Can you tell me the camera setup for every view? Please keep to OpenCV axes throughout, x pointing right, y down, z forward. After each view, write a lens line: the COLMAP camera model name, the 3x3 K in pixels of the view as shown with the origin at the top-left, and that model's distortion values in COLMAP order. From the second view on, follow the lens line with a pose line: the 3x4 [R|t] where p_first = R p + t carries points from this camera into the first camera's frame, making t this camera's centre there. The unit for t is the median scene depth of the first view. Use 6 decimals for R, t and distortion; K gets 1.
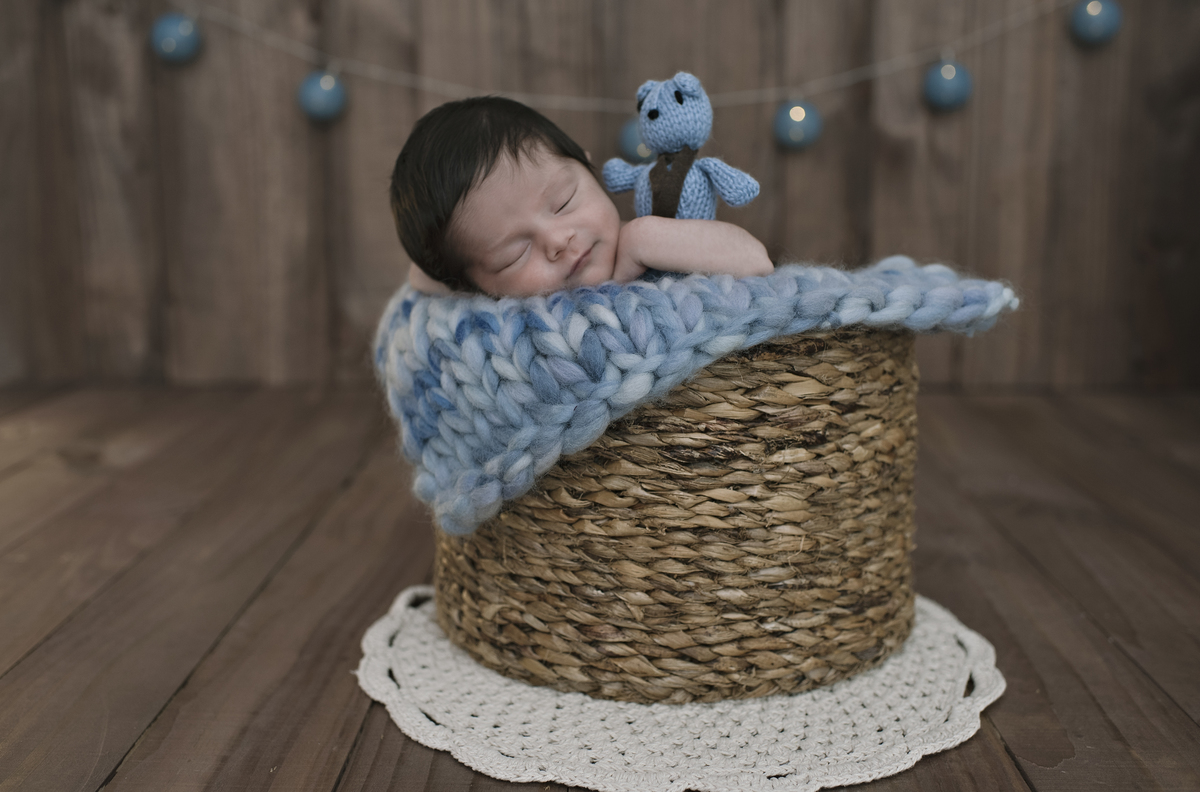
lens RADIAL K [[1198.3, 0, 601.1], [0, 1198.3, 399.1], [0, 0, 1]] dist [-0.056618, 0.000000]
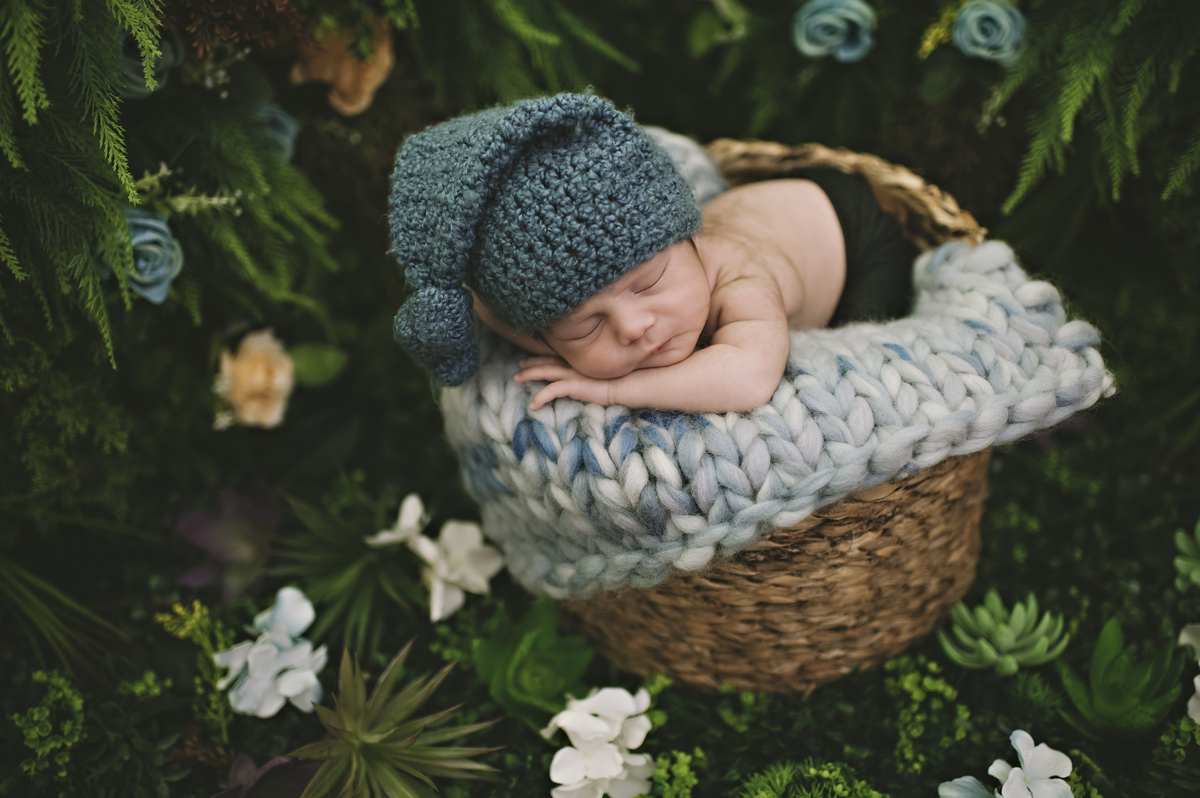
lens RADIAL K [[1198.3, 0, 596.1], [0, 1198.3, 356.9], [0, 0, 1]] dist [-0.056618, 0.000000]
pose [[0.996262, -0.011744, -0.085580, 0.029087], [0.052863, 0.866429, 0.496494, -0.582590], [0.068318, -0.499162, 0.863811, 0.206970]]
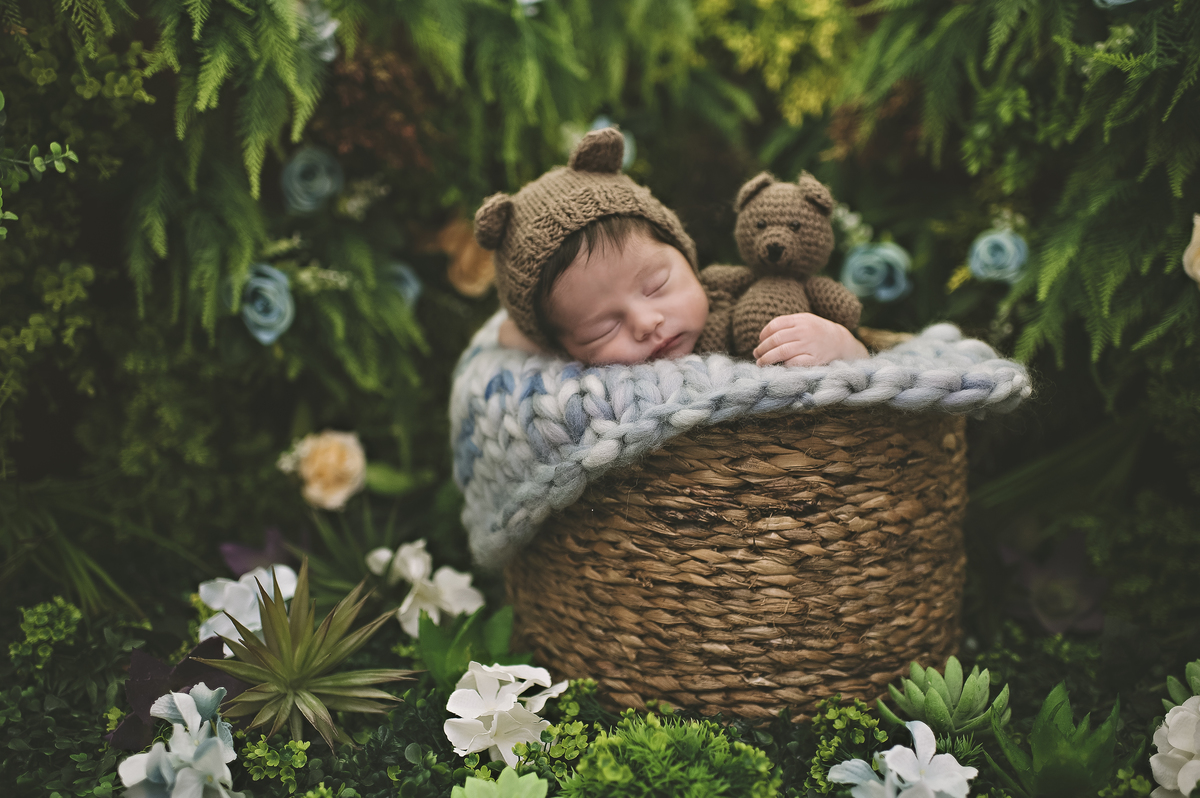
lens RADIAL K [[1198.3, 0, 596.7], [0, 1198.3, 389.4], [0, 0, 1]] dist [-0.056618, 0.000000]
pose [[0.954336, 0.053017, -0.293993, 0.308030], [-0.046894, 0.998512, 0.027842, -0.090967], [0.295031, -0.012784, 0.955402, -0.045488]]
